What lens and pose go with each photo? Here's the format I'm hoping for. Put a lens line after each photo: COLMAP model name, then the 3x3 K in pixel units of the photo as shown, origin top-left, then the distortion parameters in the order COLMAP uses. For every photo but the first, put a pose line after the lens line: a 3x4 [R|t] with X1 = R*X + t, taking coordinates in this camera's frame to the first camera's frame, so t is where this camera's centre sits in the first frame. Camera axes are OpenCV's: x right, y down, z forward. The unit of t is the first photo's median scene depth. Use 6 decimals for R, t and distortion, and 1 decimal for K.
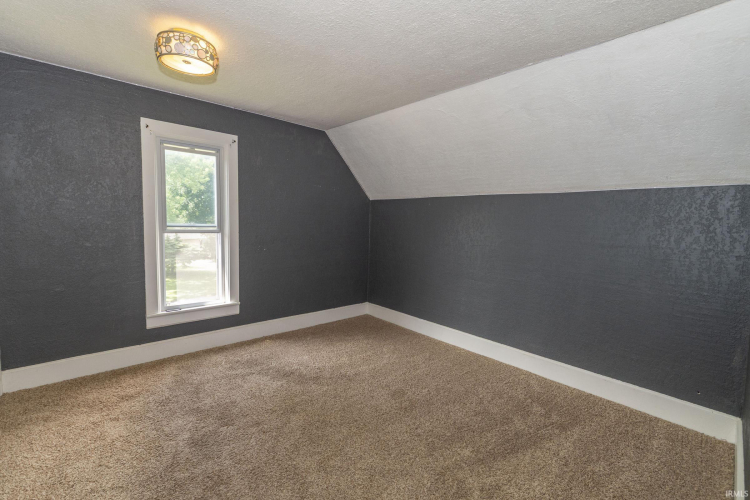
lens RADIAL K [[333.1, 0, 369.9], [0, 333.1, 249.1], [0, 0, 1]] dist [-0.001672, 0.000846]
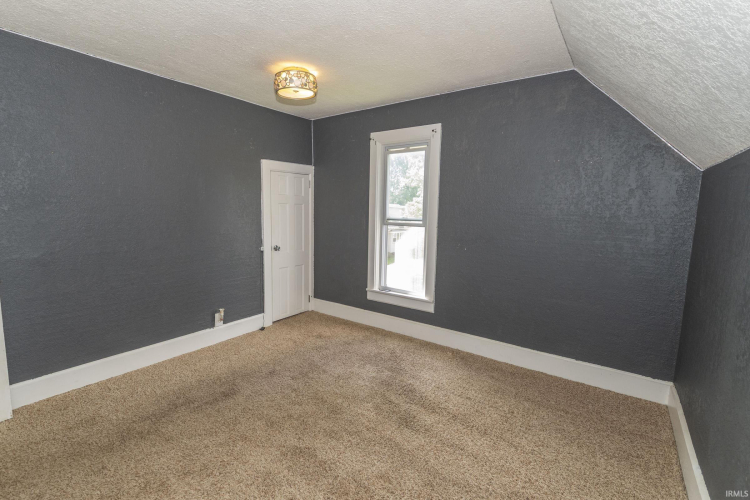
lens RADIAL K [[333.1, 0, 372.4], [0, 333.1, 252.9], [0, 0, 1]] dist [-0.001672, 0.000846]
pose [[0.224855, 0.089984, -0.970228, 0.544733], [-0.107240, 0.991963, 0.067147, -0.023805], [0.968473, 0.088949, 0.232697, 0.686670]]
